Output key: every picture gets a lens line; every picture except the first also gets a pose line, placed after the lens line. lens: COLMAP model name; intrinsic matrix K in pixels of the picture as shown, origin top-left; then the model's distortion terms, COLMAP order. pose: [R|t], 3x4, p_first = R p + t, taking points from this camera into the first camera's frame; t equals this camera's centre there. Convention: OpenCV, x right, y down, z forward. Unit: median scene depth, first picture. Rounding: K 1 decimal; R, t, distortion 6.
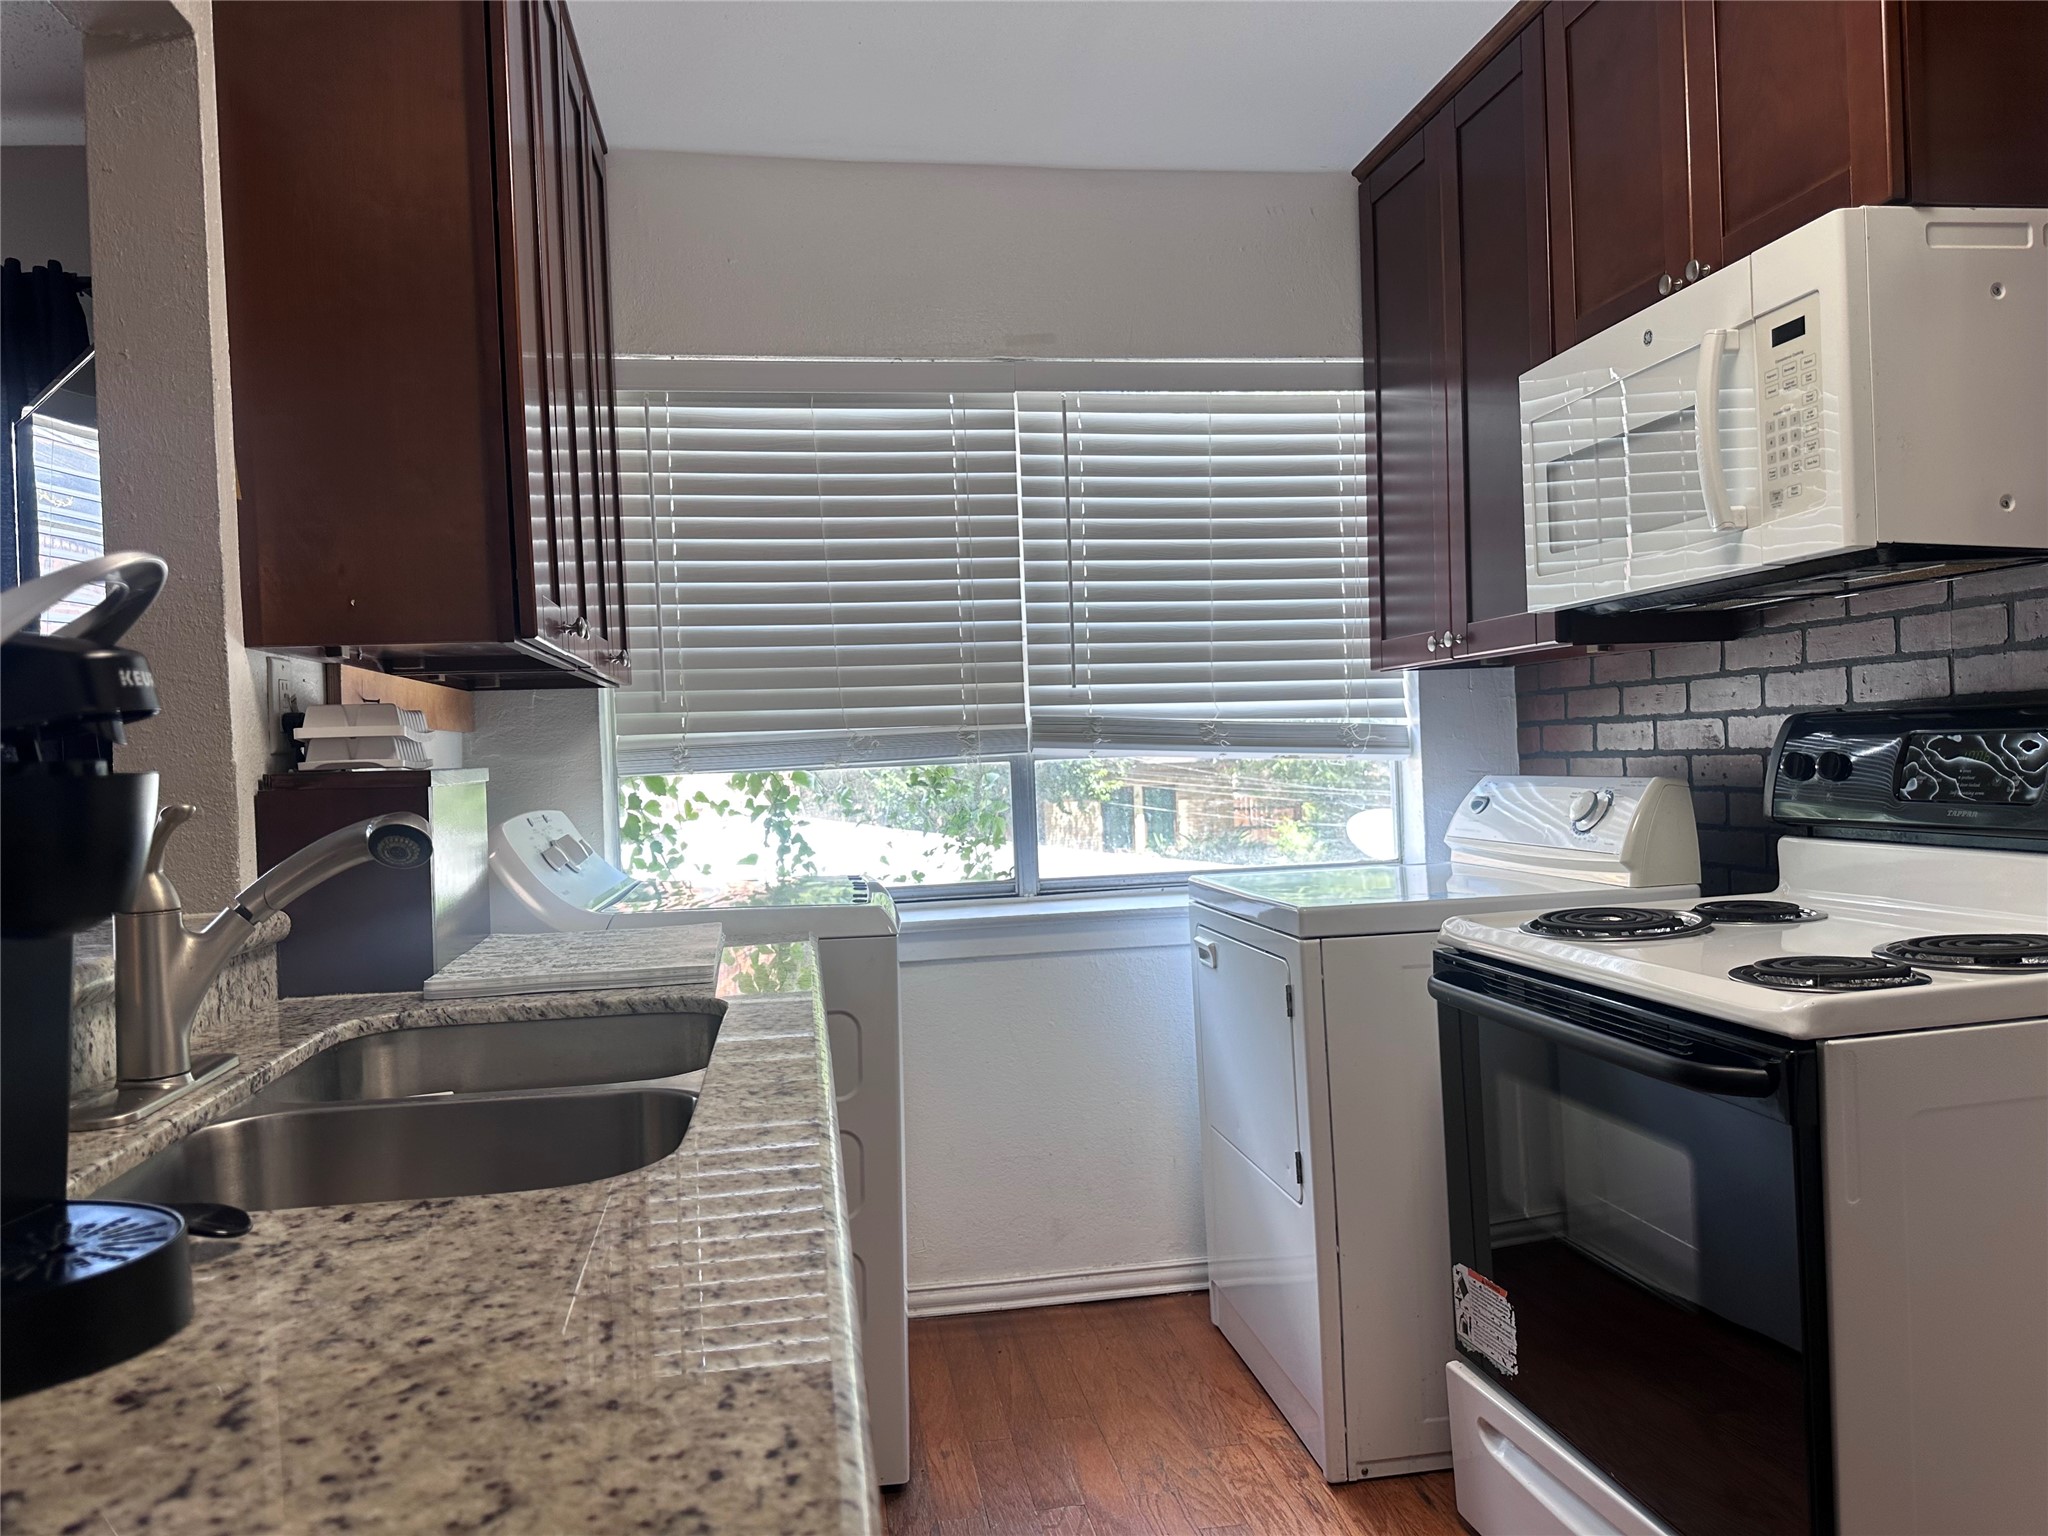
lens RADIAL K [[1500.8, 0, 1021.0], [0, 1500.8, 769.8], [0, 0, 1]] dist [0.119051, -0.014776]
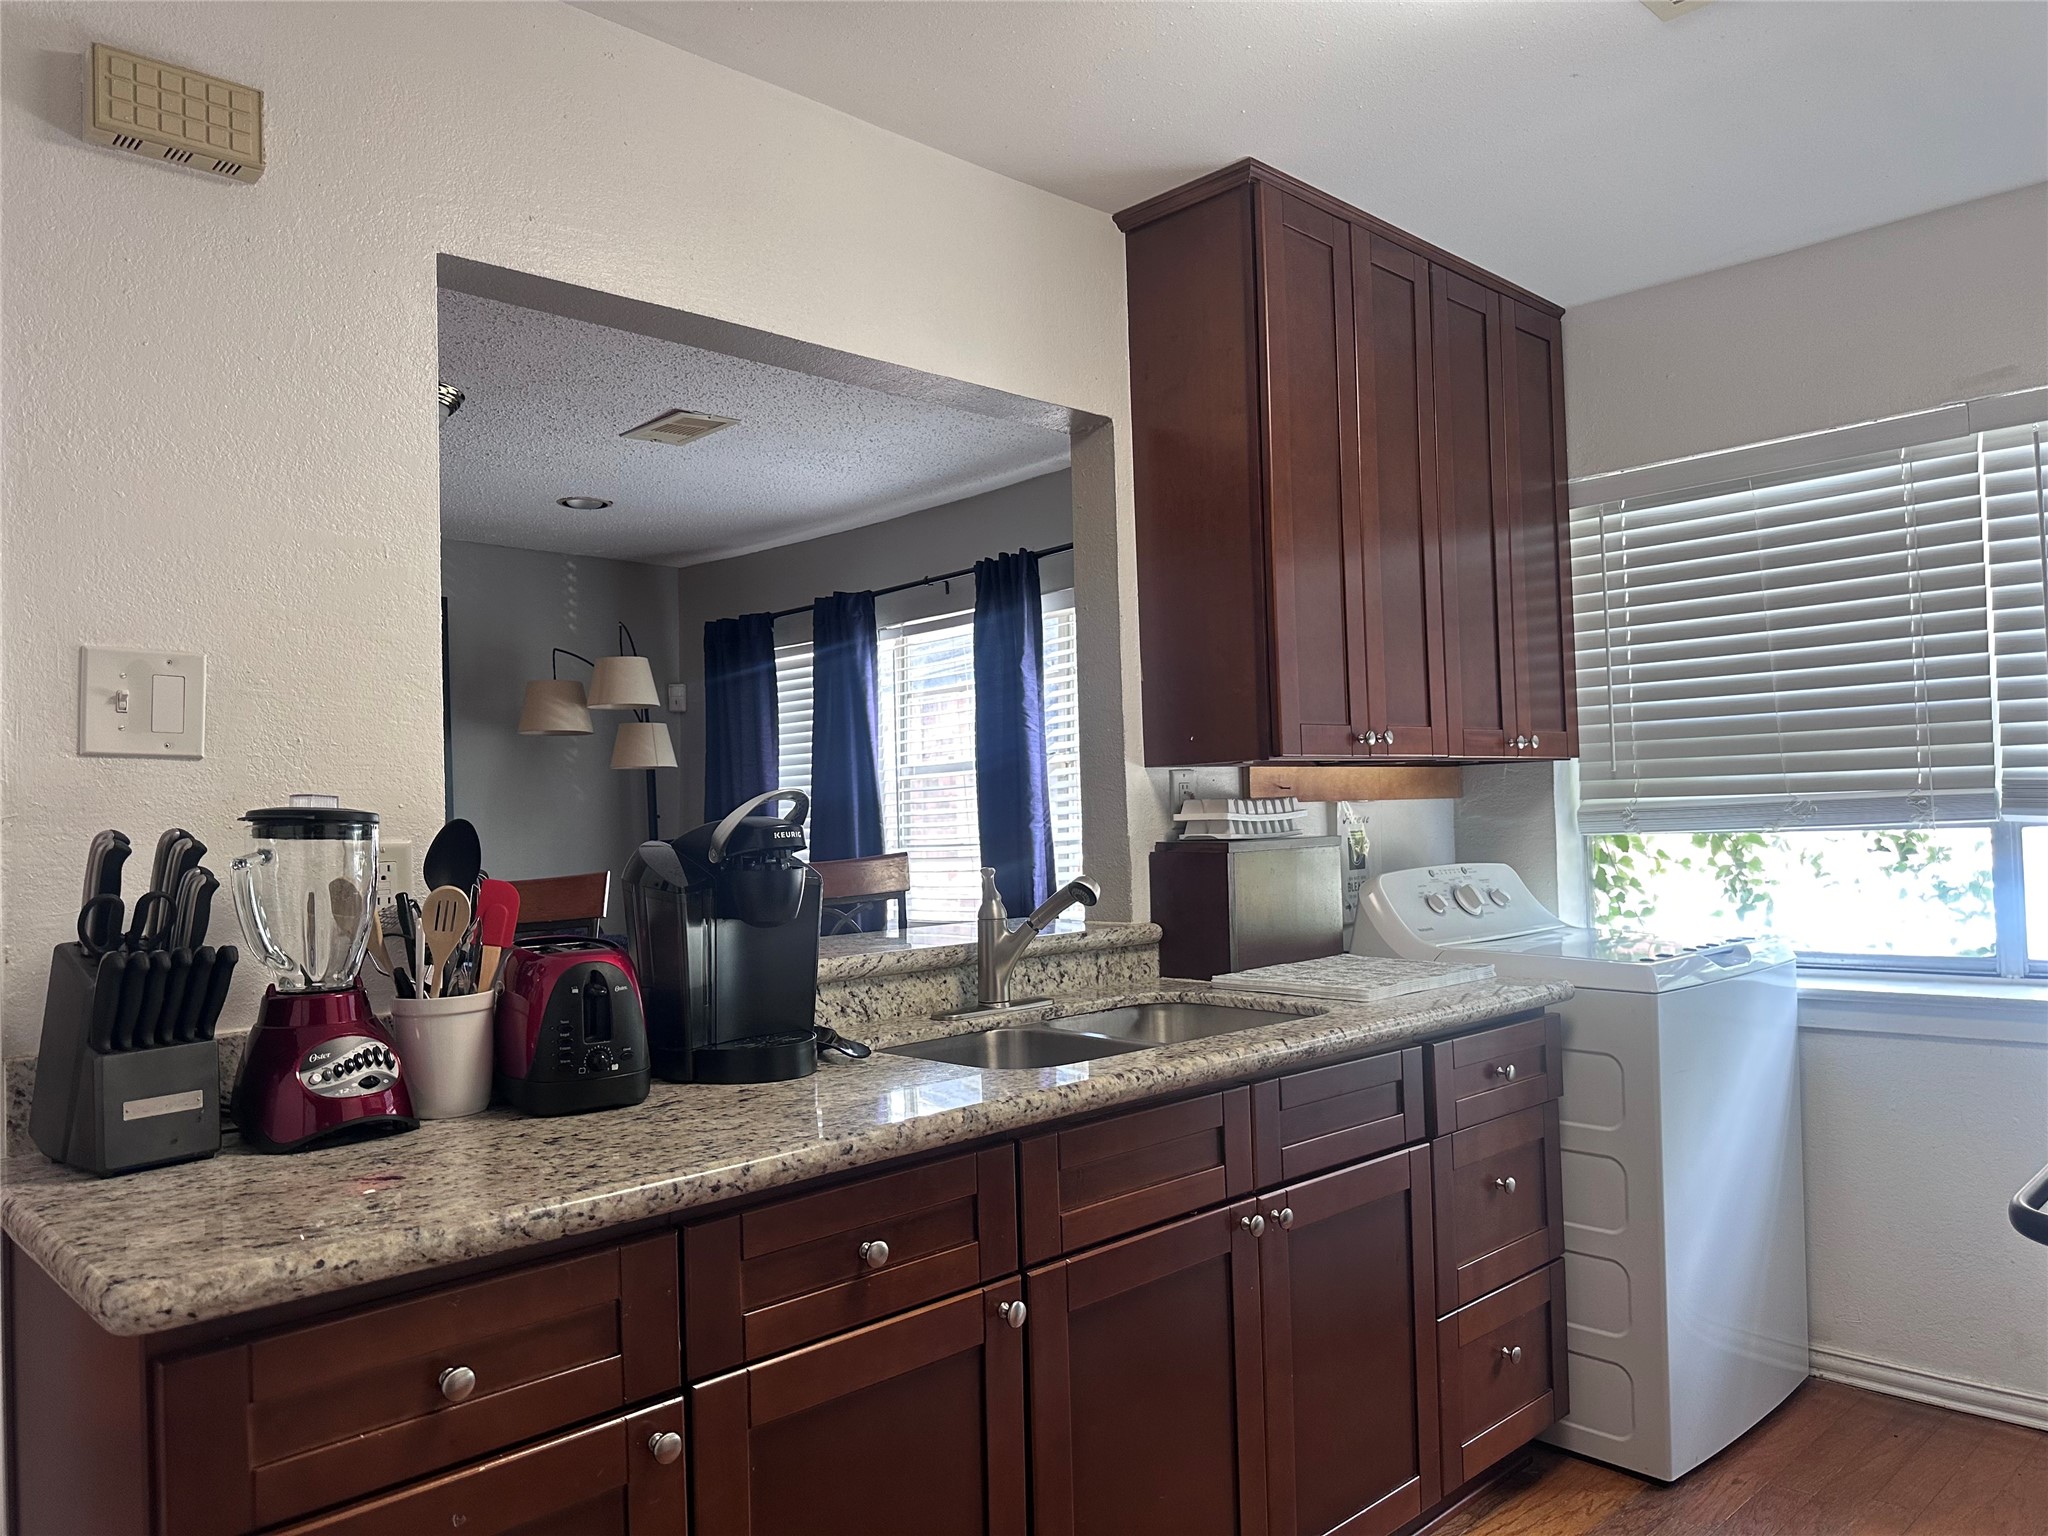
lens RADIAL K [[1500.8, 0, 1021.5], [0, 1500.8, 776.2], [0, 0, 1]] dist [0.119051, -0.014776]
pose [[0.589925, -0.008804, -0.807410, 0.427024], [0.003383, 0.999959, -0.008431, -0.031868], [0.807451, 0.002242, 0.589931, -0.045634]]
